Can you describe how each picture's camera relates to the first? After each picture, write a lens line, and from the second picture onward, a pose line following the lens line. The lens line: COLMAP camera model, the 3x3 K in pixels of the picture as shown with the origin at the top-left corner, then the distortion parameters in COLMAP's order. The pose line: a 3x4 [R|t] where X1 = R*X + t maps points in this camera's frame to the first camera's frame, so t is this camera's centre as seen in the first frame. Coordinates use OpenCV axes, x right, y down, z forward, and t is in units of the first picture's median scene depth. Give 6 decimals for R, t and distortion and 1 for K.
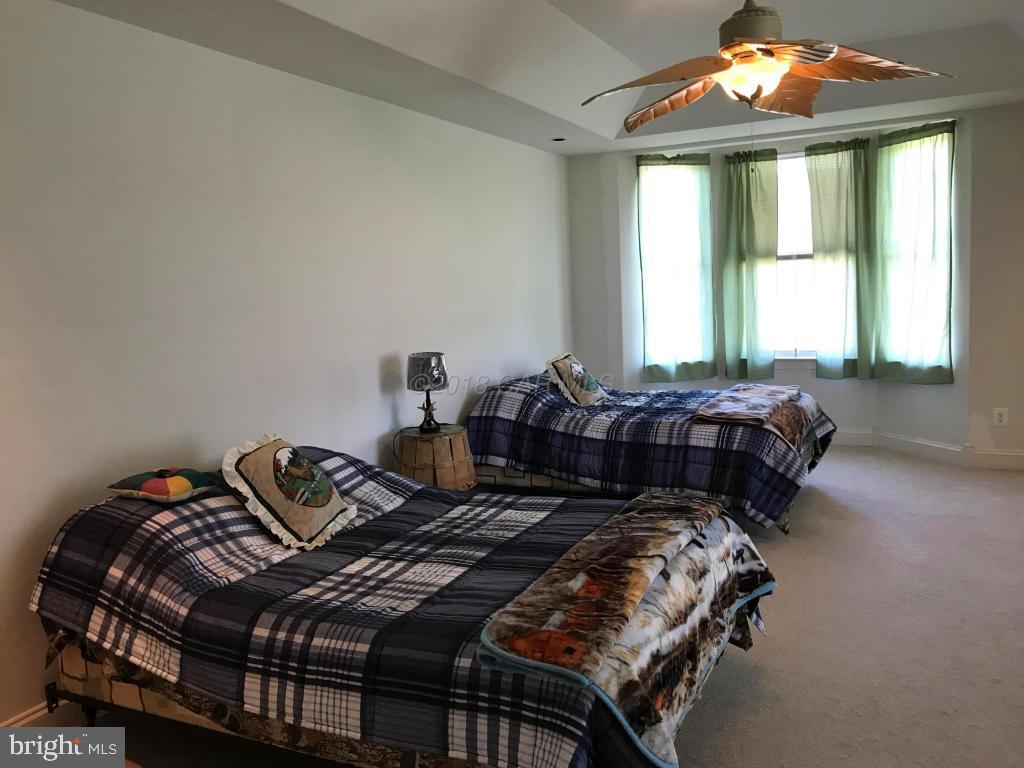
lens RADIAL K [[835.5, 0, 501.3], [0, 835.5, 379.7], [0, 0, 1]] dist [0.072593, -0.100053]
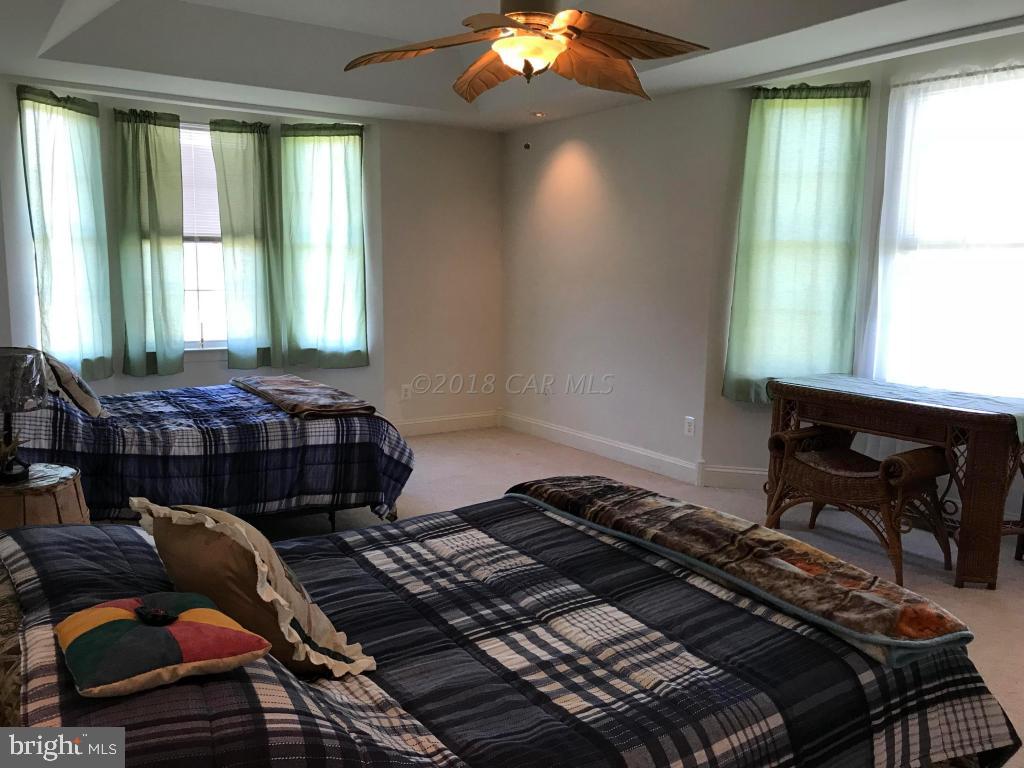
lens RADIAL K [[835.5, 0, 501.3], [0, 835.5, 379.7], [0, 0, 1]] dist [0.072593, -0.100053]
pose [[0.507781, -0.065245, 0.859012, -0.302258], [0.064104, 0.997225, 0.037849, -0.007167], [-0.859098, 0.035847, 0.510554, 0.274981]]
